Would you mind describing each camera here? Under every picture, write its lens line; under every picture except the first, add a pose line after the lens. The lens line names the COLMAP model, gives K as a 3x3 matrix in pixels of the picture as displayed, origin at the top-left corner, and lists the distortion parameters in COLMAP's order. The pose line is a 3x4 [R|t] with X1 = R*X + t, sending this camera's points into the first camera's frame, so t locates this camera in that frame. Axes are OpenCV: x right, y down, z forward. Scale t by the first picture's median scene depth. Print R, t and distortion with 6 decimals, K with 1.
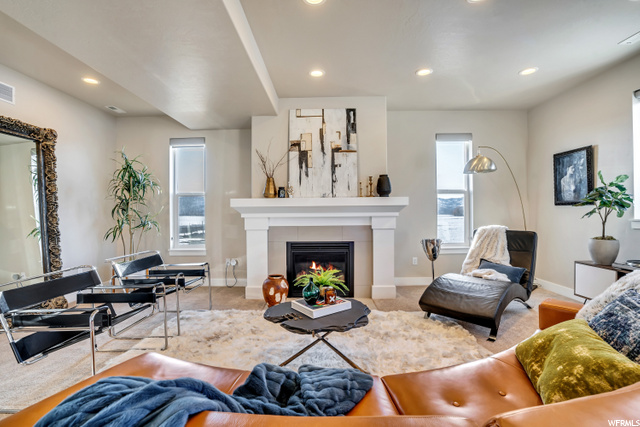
lens RADIAL K [[315.9, 0, 320.0], [0, 315.9, 213.5], [0, 0, 1]] dist [-0.036969, 0.000277]
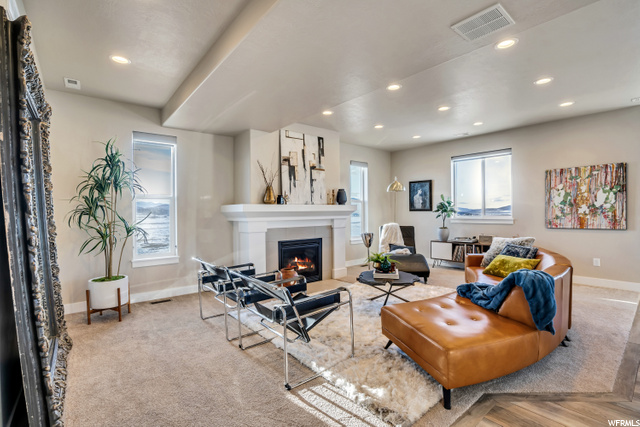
lens RADIAL K [[333.4, 0, 320.0], [0, 333.4, 213.5], [0, 0, 1]] dist [-0.040531, 0.000663]
pose [[0.727377, -0.001813, 0.686236, -0.863882], [0.003450, 0.999994, -0.001016, -0.012347], [-0.686230, 0.003107, 0.727378, -0.012937]]
